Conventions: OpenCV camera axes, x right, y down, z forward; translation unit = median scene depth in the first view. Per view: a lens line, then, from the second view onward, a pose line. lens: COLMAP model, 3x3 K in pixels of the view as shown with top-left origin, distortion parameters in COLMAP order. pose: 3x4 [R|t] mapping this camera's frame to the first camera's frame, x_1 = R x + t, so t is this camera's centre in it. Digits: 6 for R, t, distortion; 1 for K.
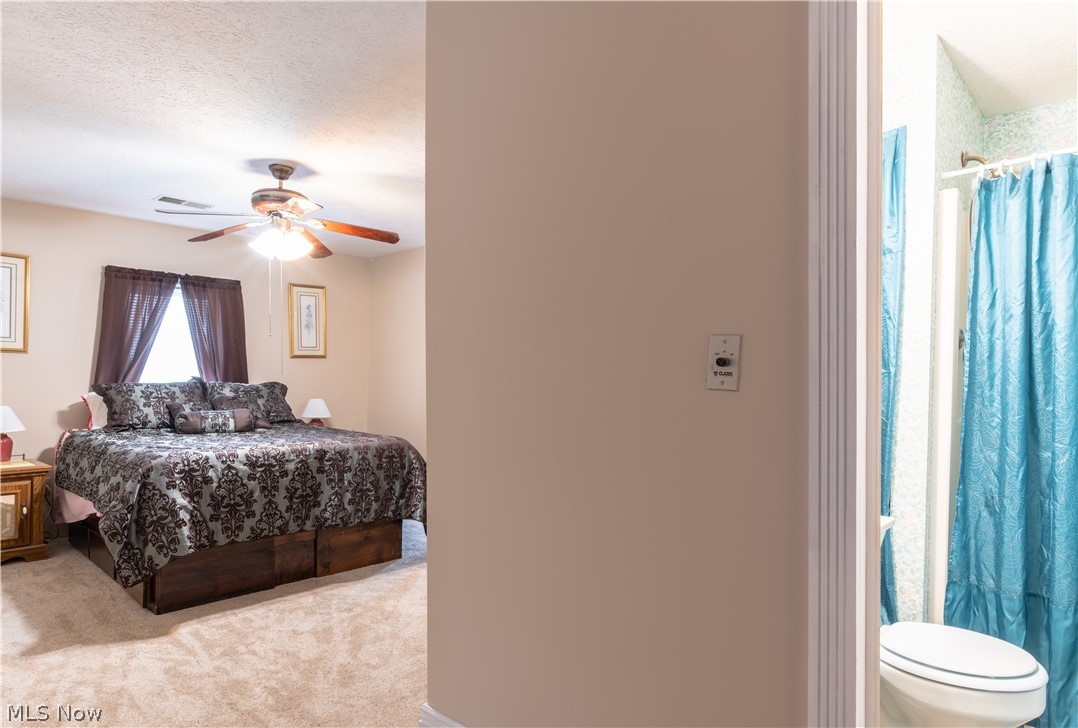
lens RADIAL K [[644.0, 0, 536.4], [0, 644.0, 387.1], [0, 0, 1]] dist [-0.007061, -0.001139]
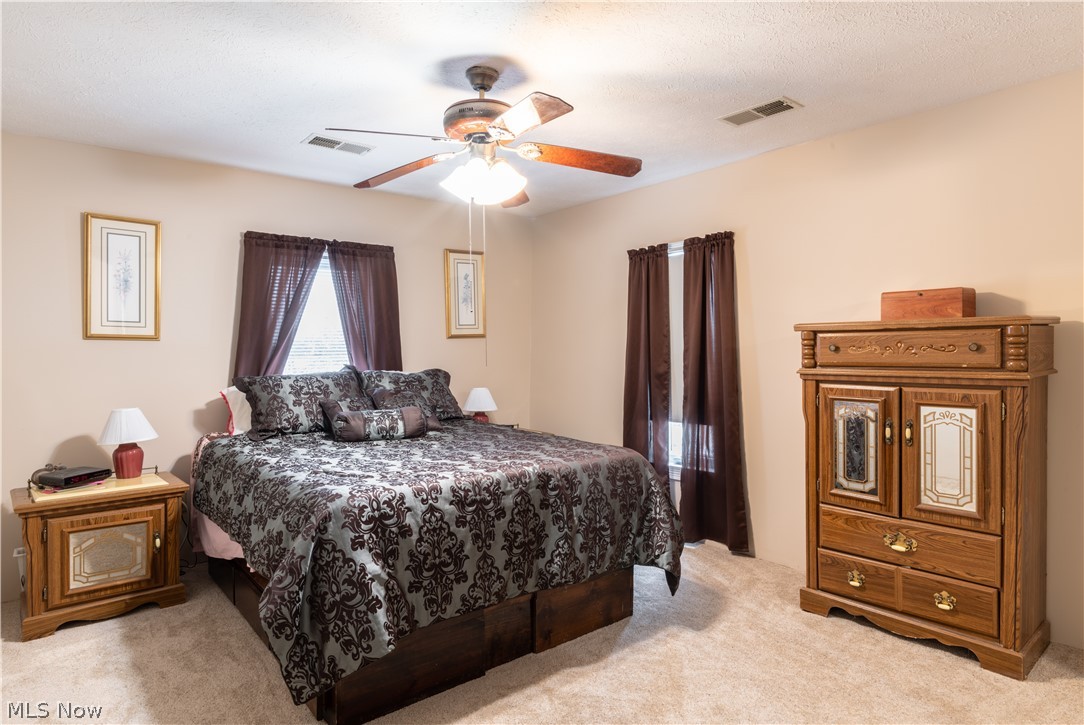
lens RADIAL K [[635.5, 0, 533.2], [0, 635.5, 356.6], [0, 0, 1]] dist [-0.008041, -0.000739]
pose [[0.989527, -0.014805, -0.143584, -0.231623], [0.014301, 0.999887, -0.004543, -0.024849], [0.143636, 0.002442, 0.989628, 0.301319]]
